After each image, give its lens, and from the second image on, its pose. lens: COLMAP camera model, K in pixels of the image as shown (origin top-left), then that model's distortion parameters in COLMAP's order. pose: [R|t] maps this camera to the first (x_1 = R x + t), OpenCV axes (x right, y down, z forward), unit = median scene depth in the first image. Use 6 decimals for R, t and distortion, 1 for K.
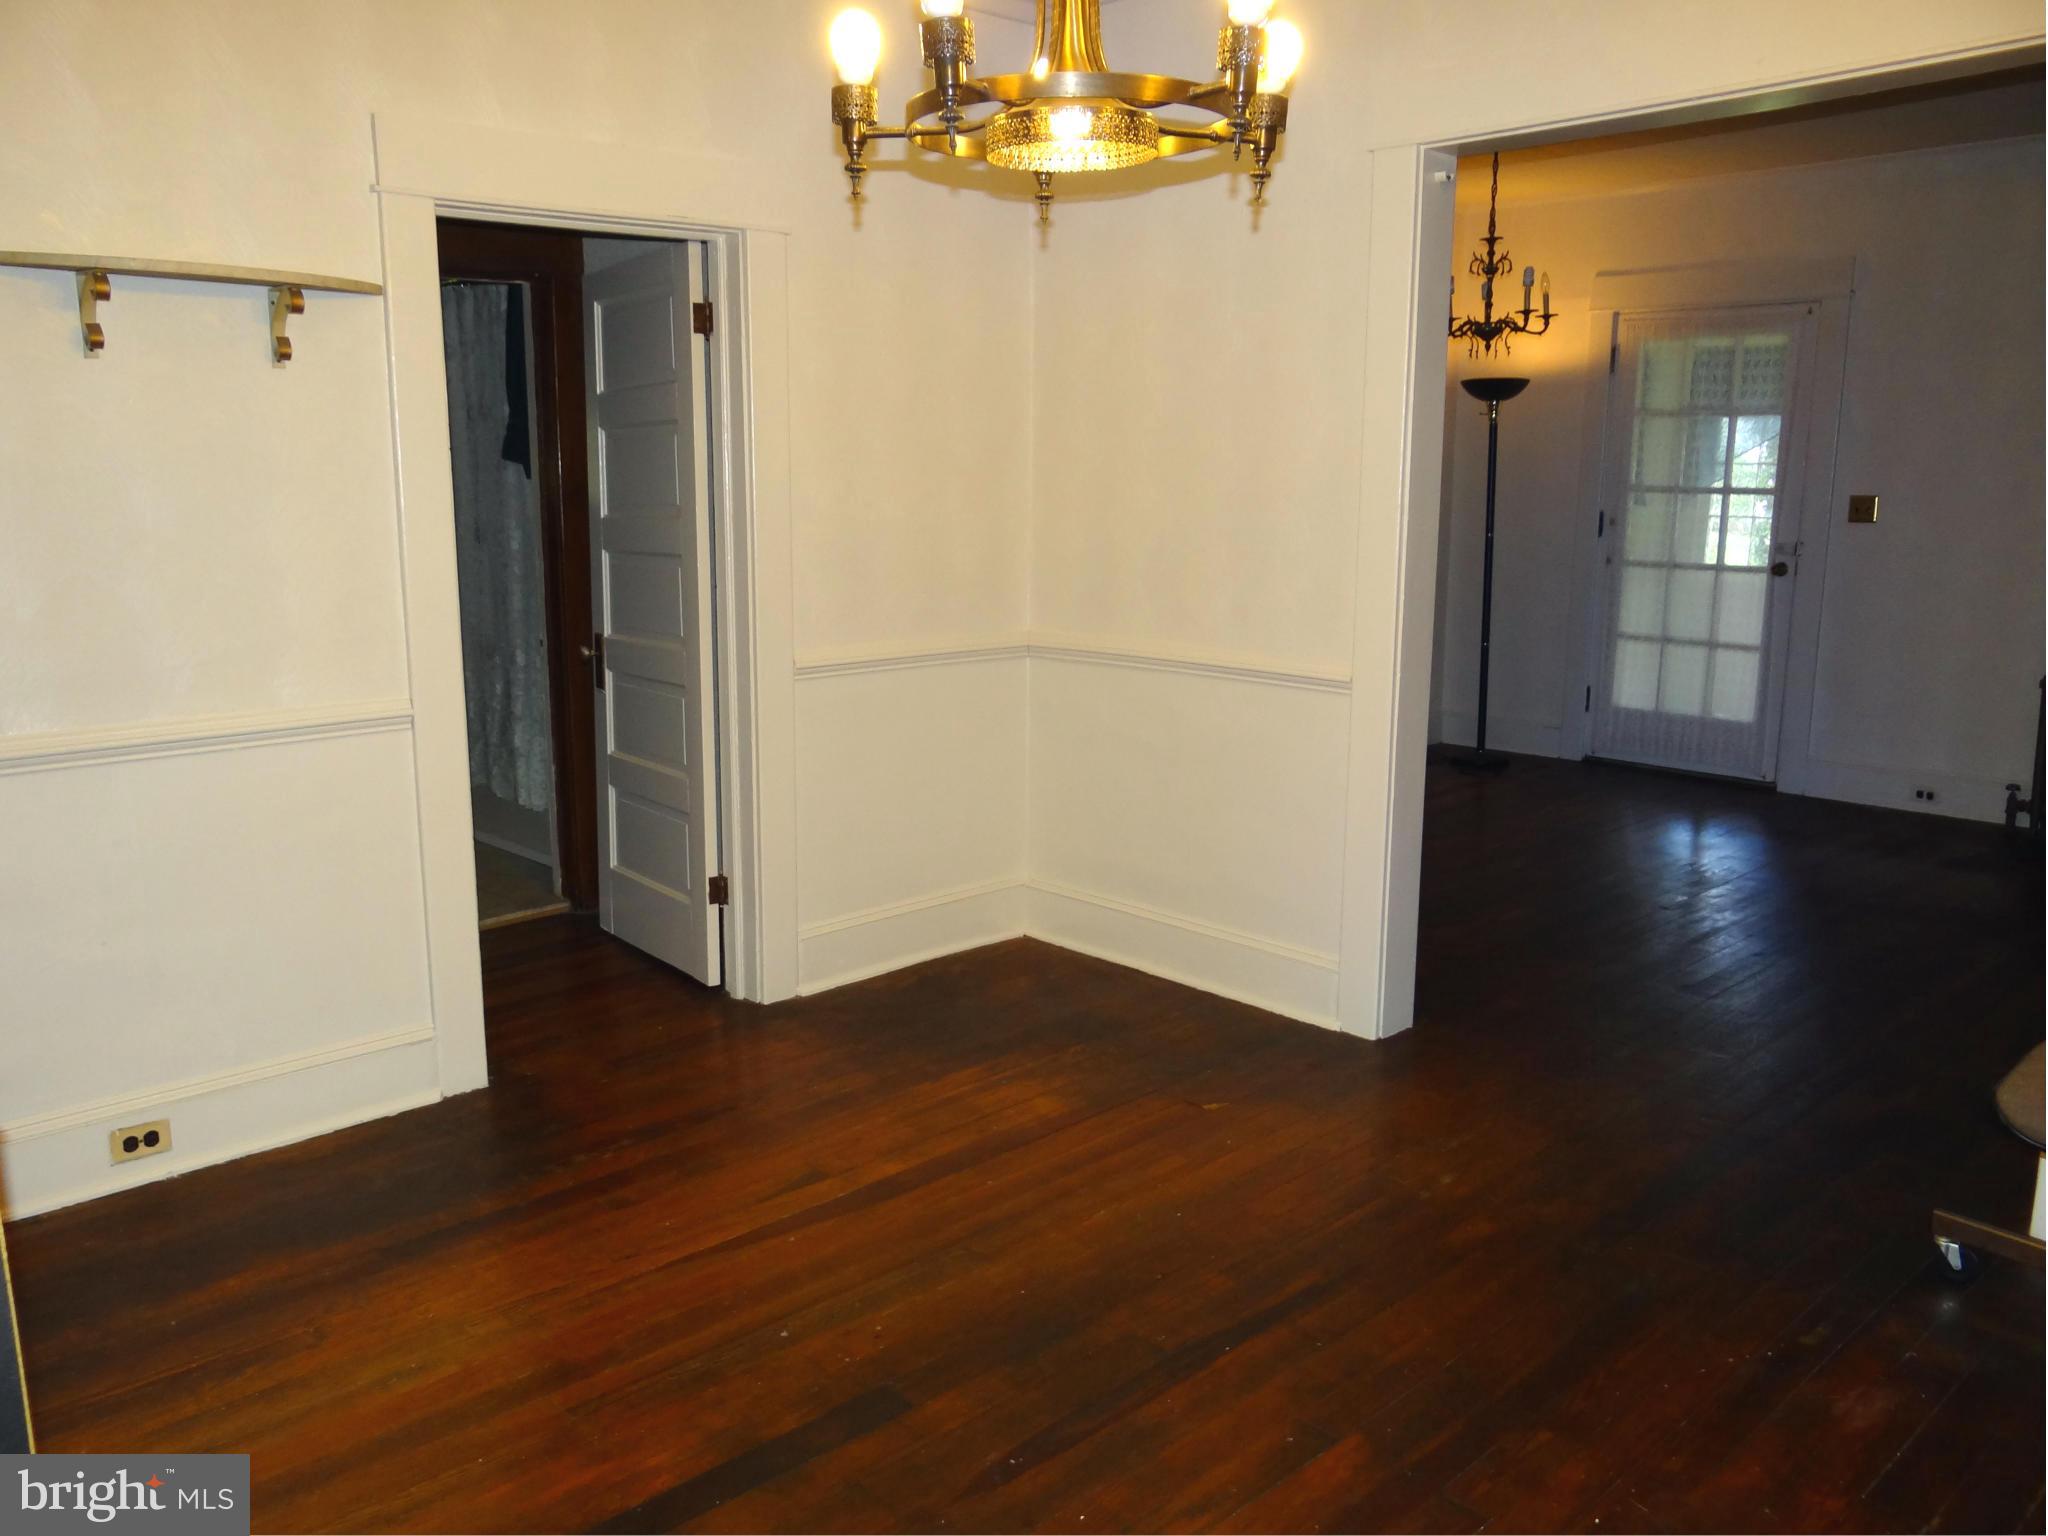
lens RADIAL K [[1586.4, 0, 1022.1], [0, 1586.4, 761.0], [0, 0, 1]] dist [0.007564, -0.019617]
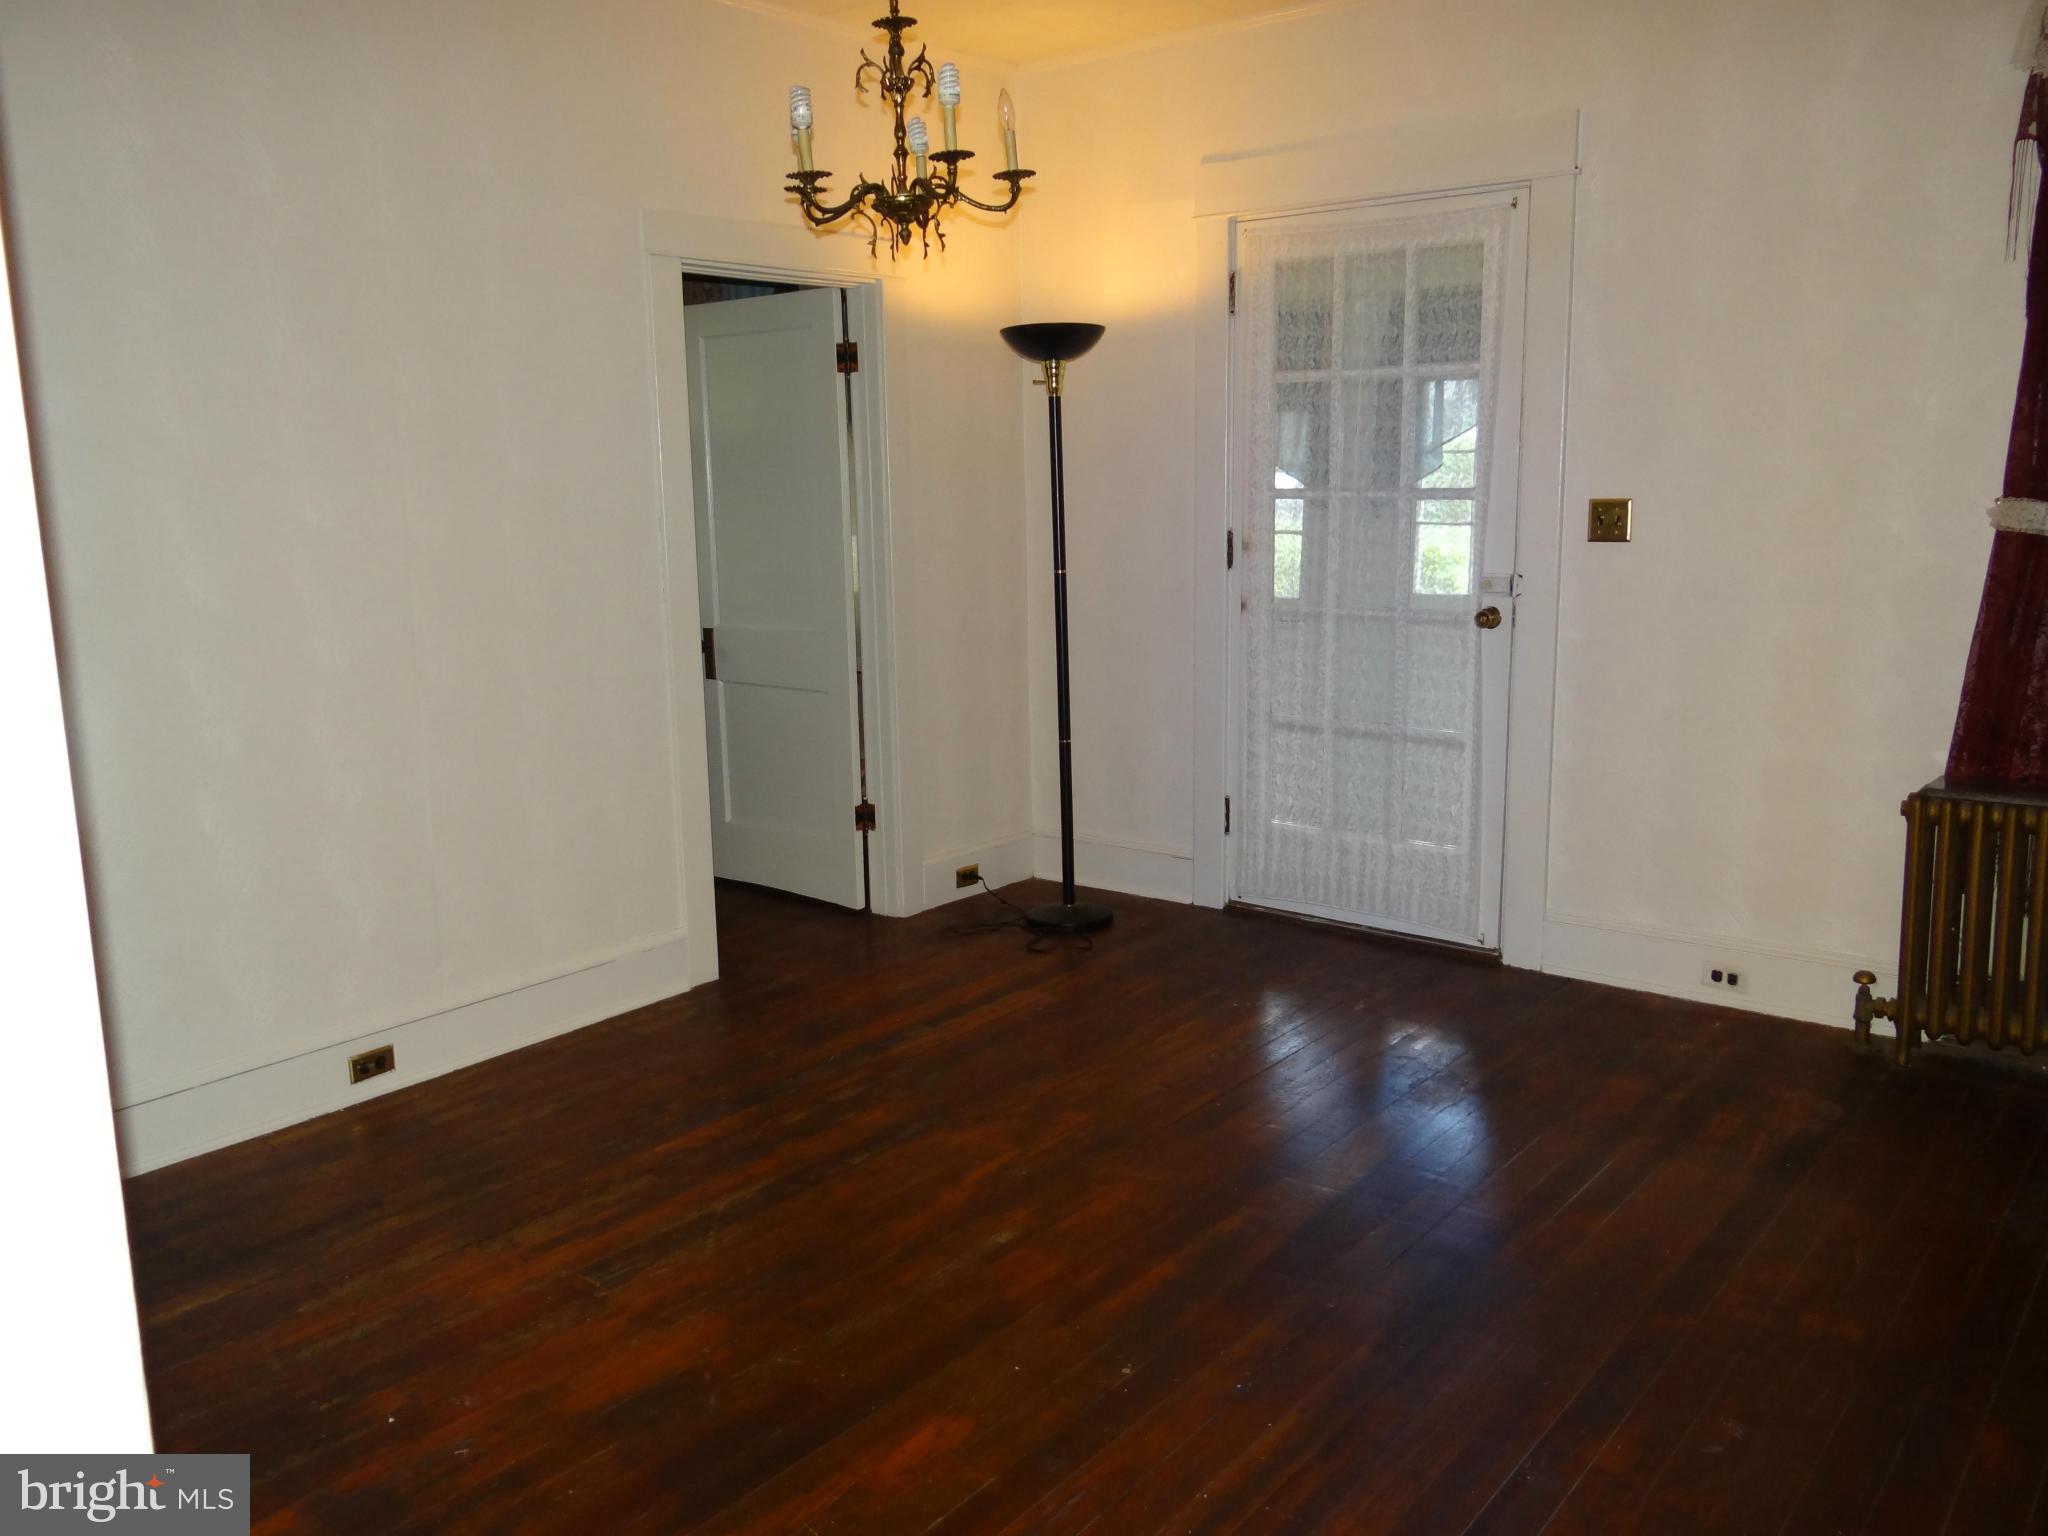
lens RADIAL K [[1586.4, 0, 1026.1], [0, 1586.4, 768.4], [0, 0, 1]] dist [0.007564, -0.019617]
pose [[0.991508, -0.046477, 0.121460, 0.213176], [0.046192, 0.998919, 0.005159, -0.071951], [-0.121568, 0.000495, 0.992583, 0.392460]]
